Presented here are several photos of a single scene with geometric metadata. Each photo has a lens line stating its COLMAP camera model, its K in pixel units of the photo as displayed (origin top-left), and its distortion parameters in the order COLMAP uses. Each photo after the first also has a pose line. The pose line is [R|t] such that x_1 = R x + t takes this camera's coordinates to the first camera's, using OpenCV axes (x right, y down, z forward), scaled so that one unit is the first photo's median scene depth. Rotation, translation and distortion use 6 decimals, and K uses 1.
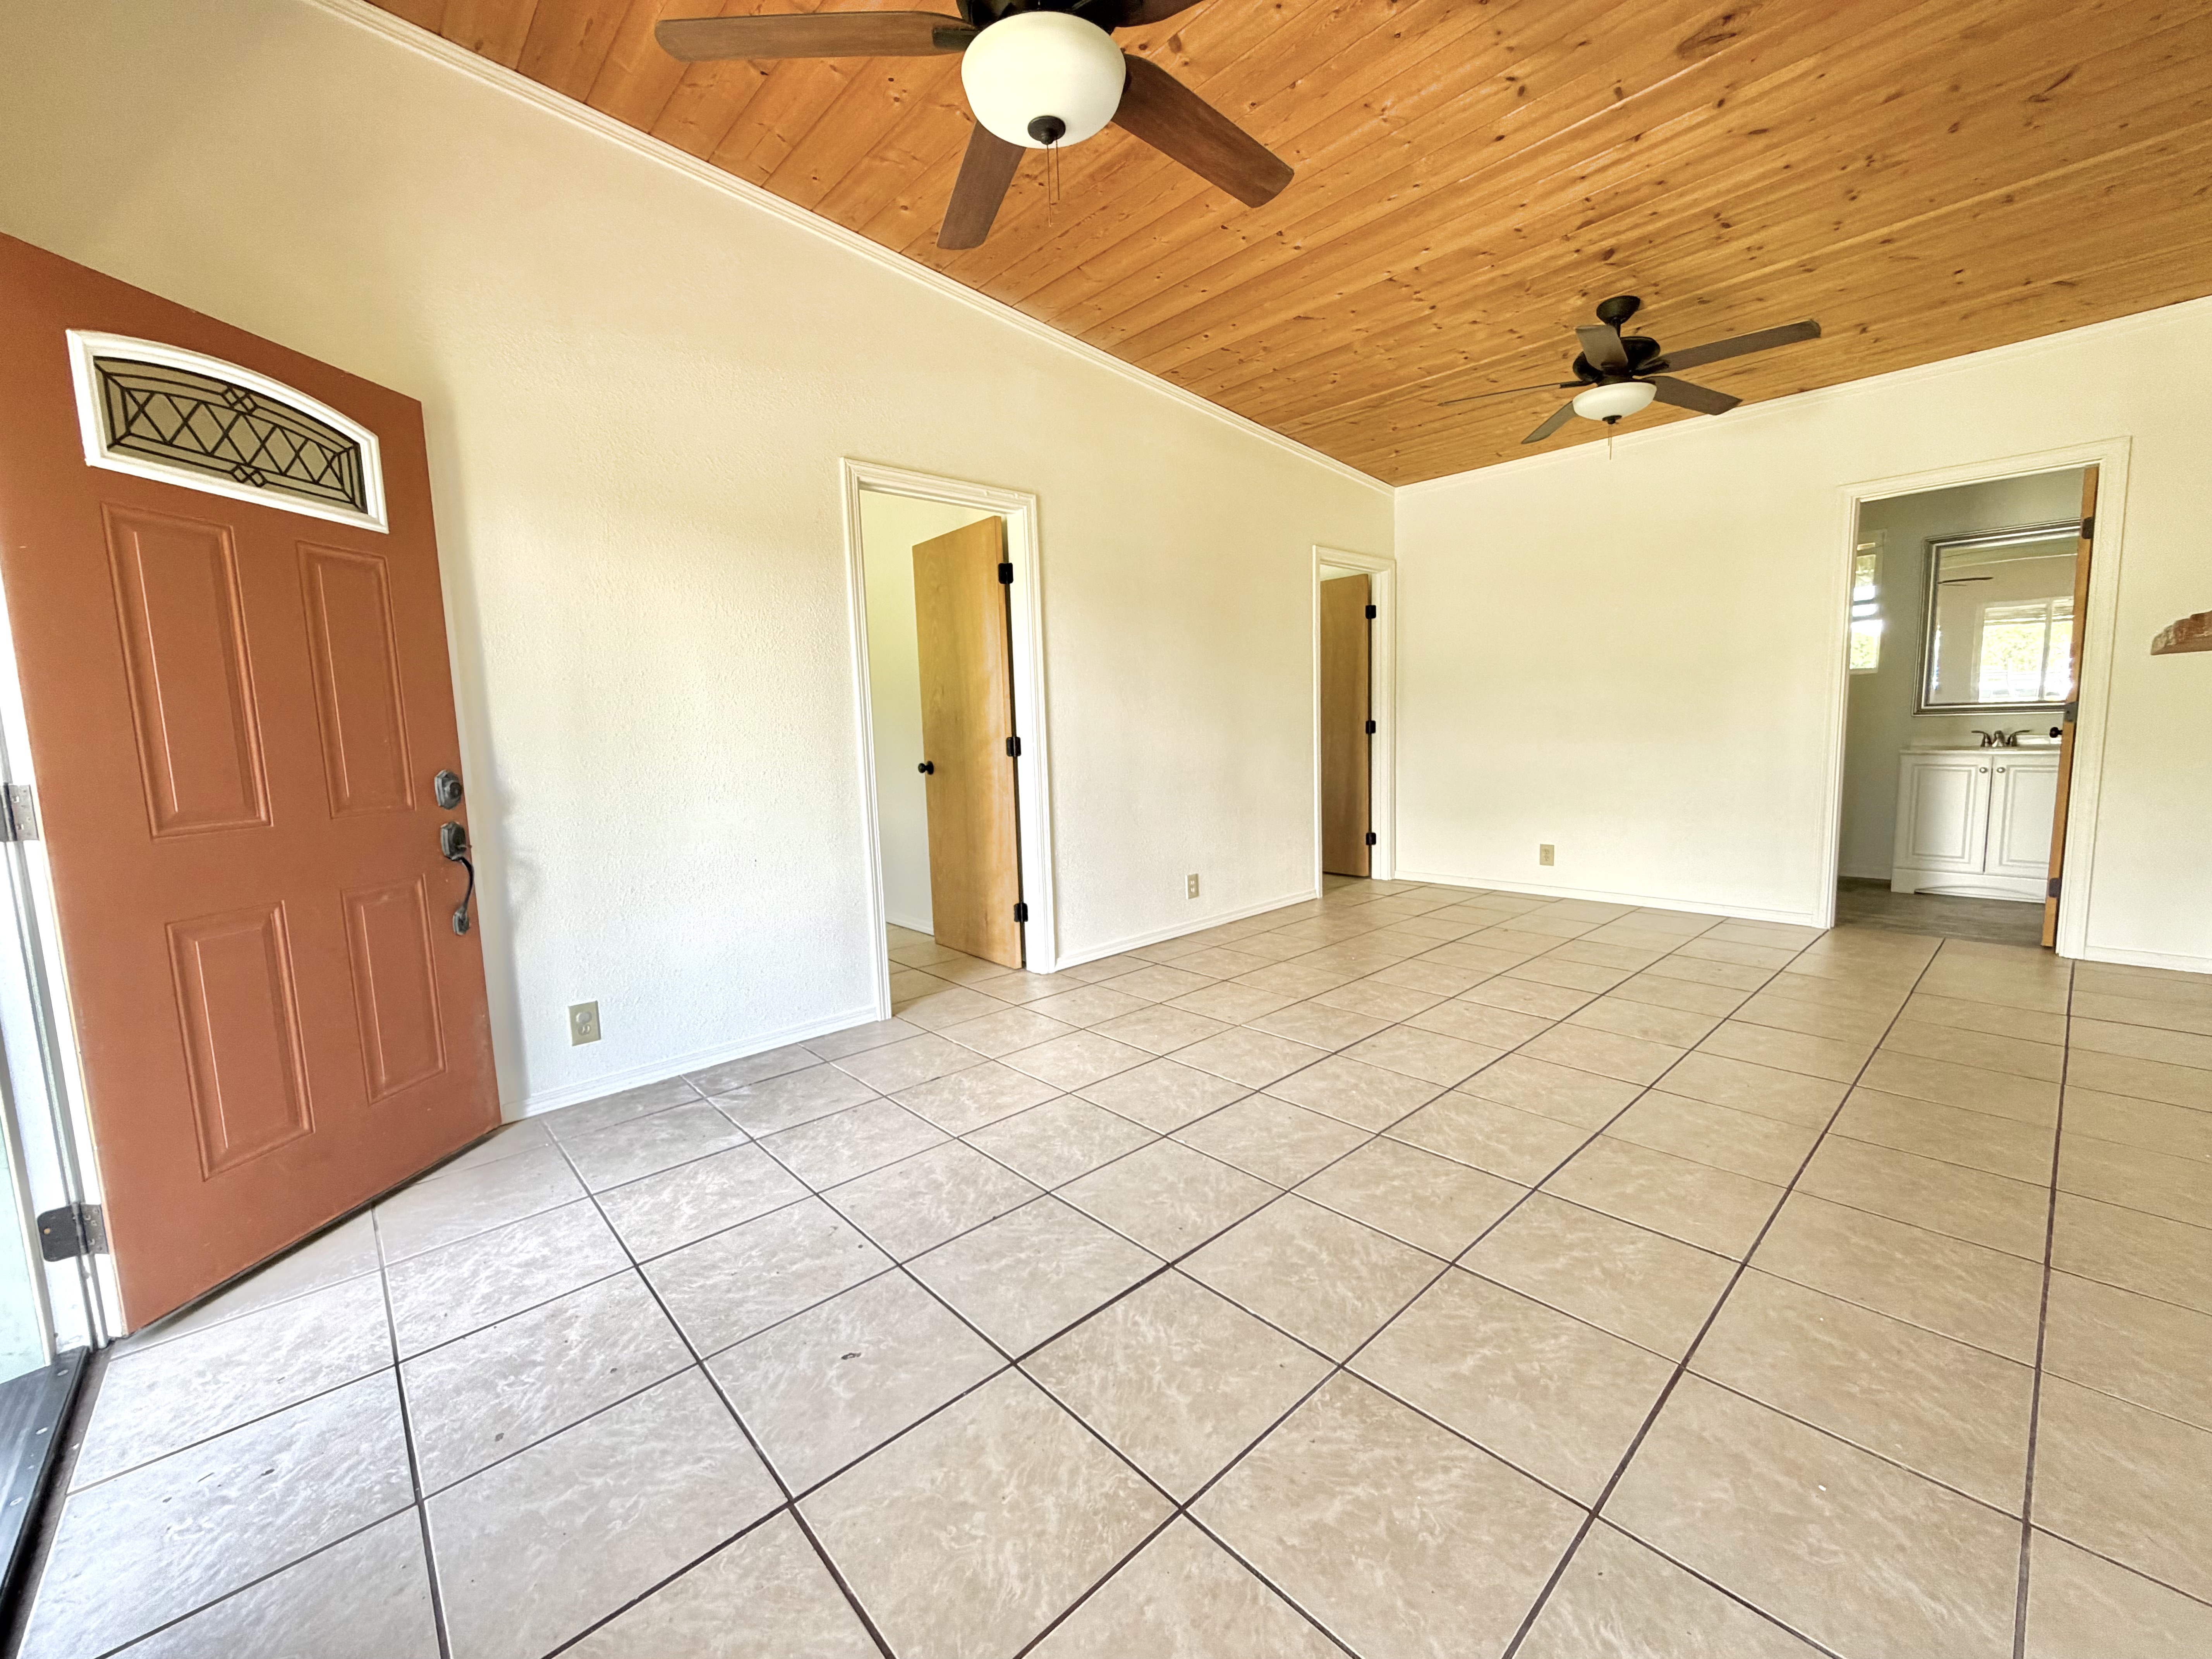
lens RADIAL K [[882.9, 0, 1097.7], [0, 882.9, 832.6], [0, 0, 1]] dist [0.000839, 0.000269]
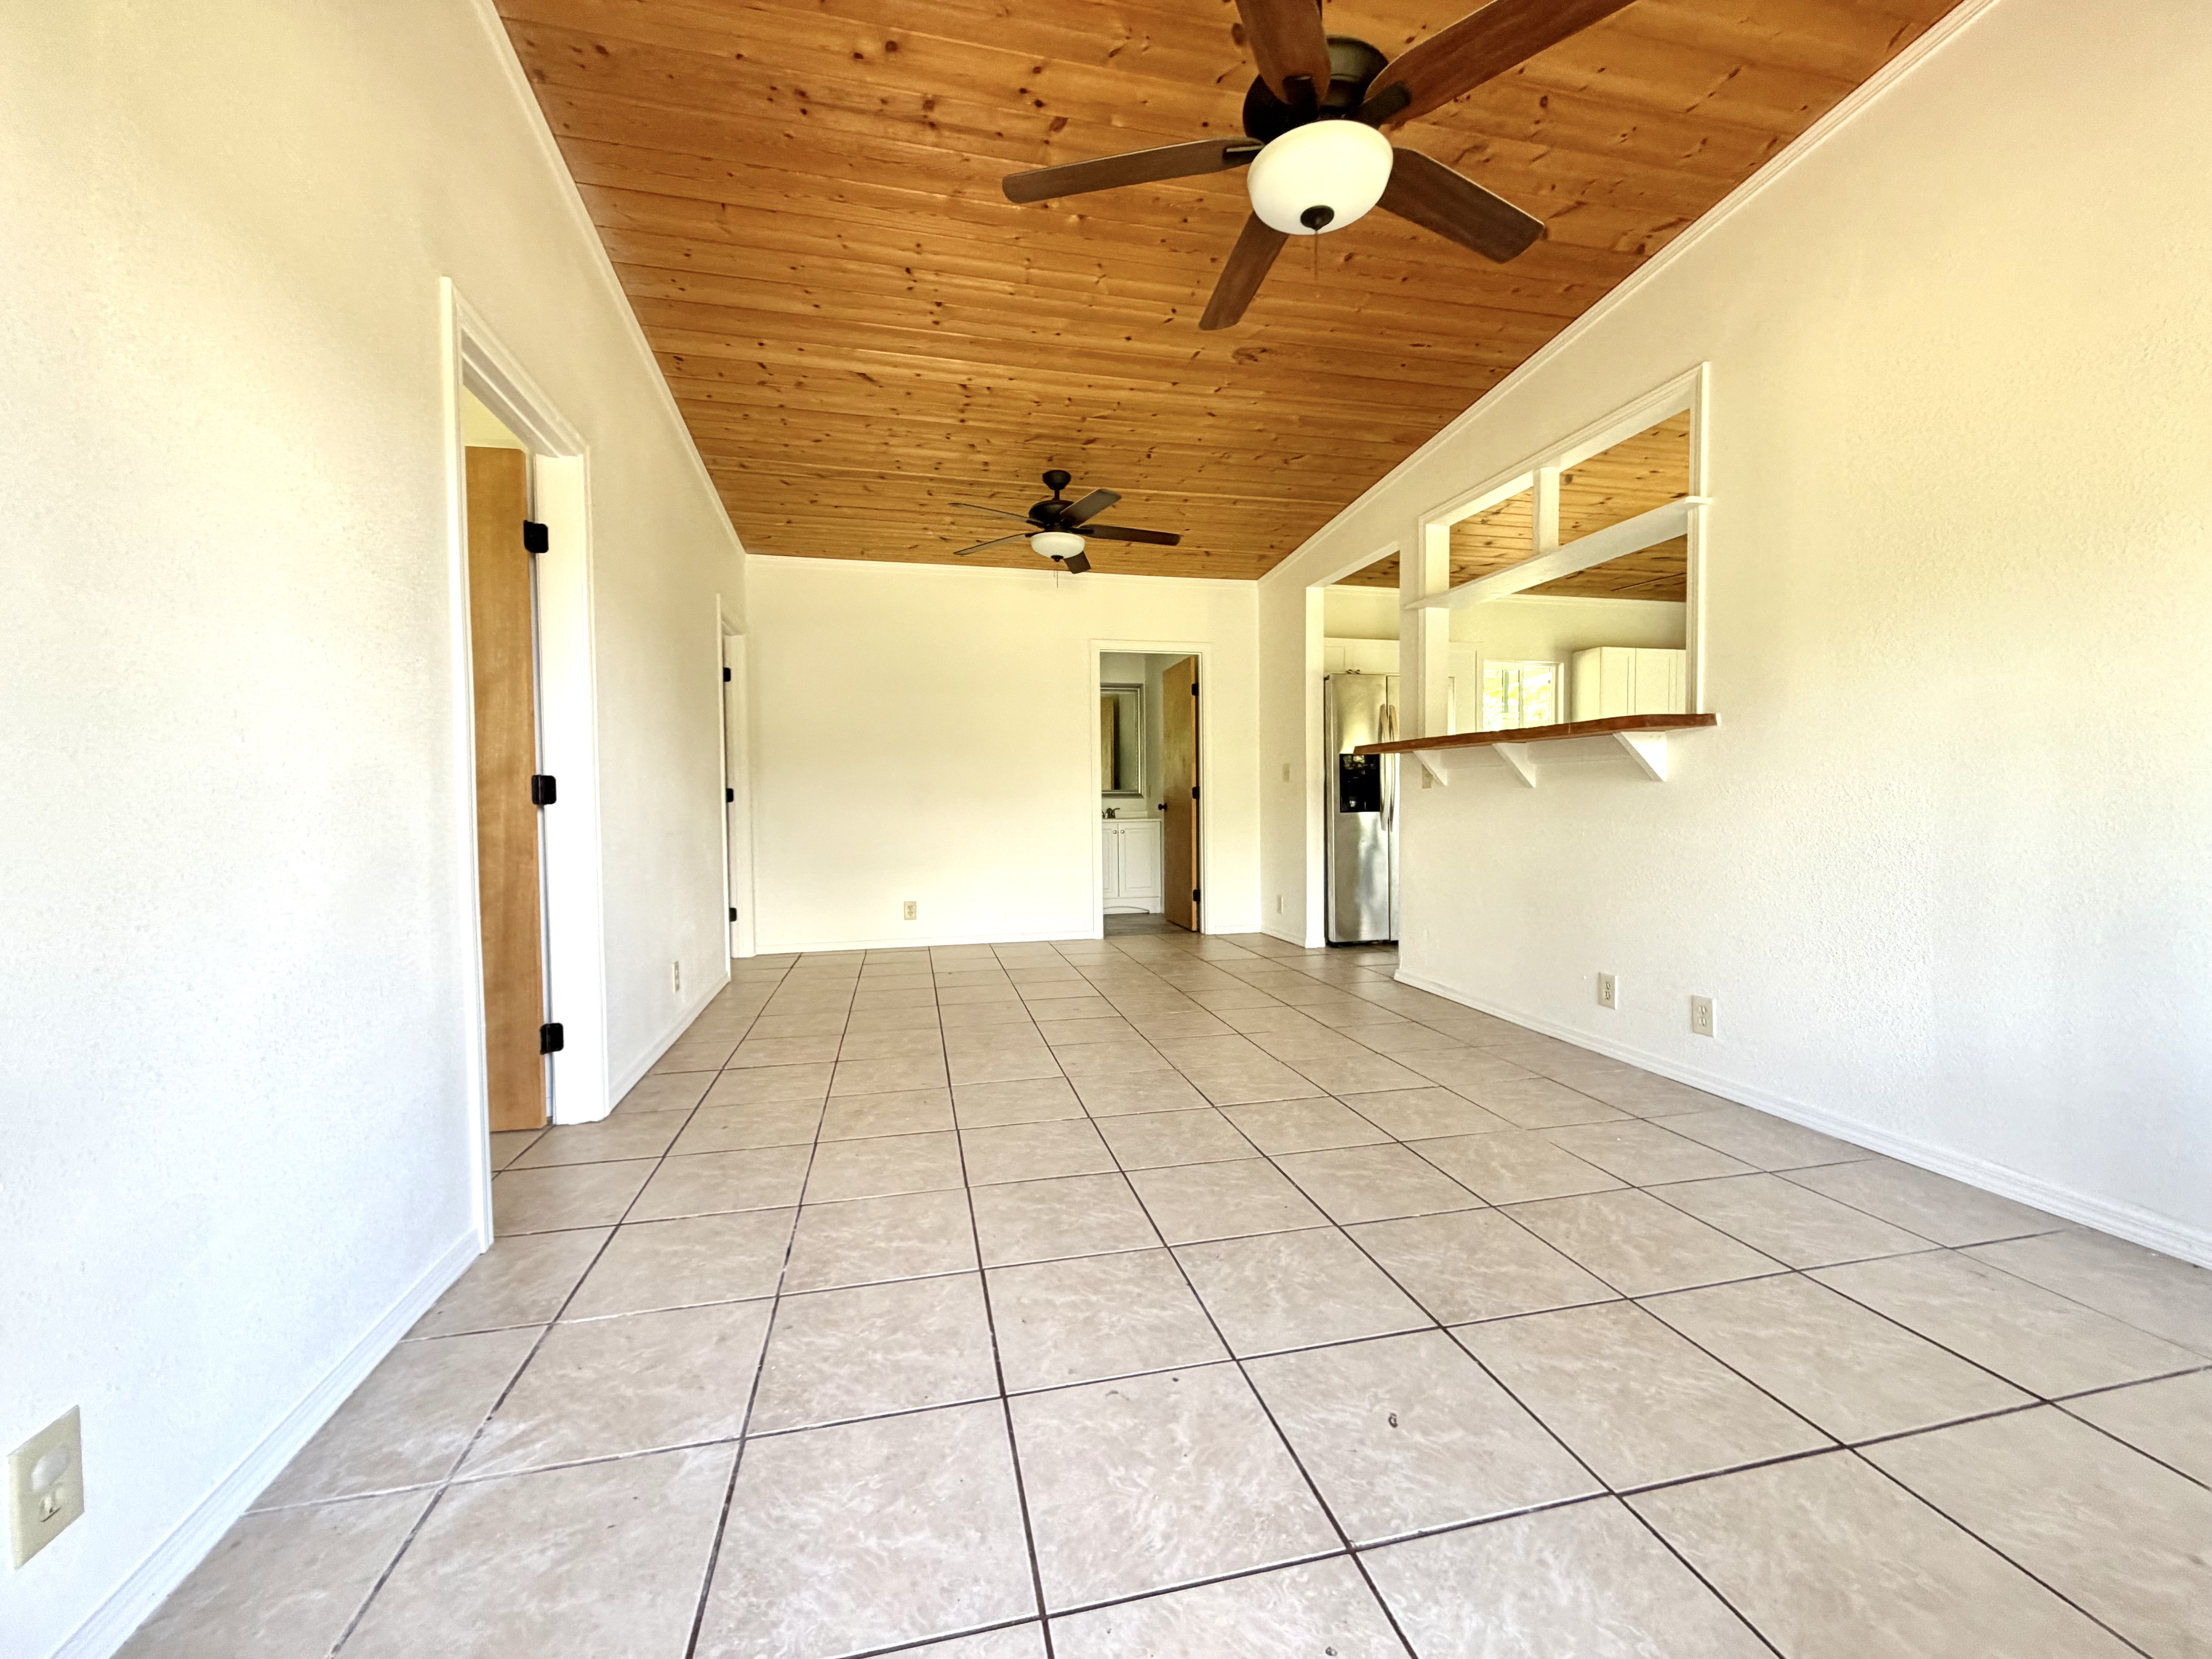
lens RADIAL K [[882.9, 0, 1097.0], [0, 882.9, 839.5], [0, 0, 1]] dist [0.000839, 0.000269]
pose [[0.493800, -0.011194, 0.869503, -0.685260], [0.099725, 0.994049, -0.043837, 0.016222], [-0.863838, 0.108358, 0.491978, 0.440796]]
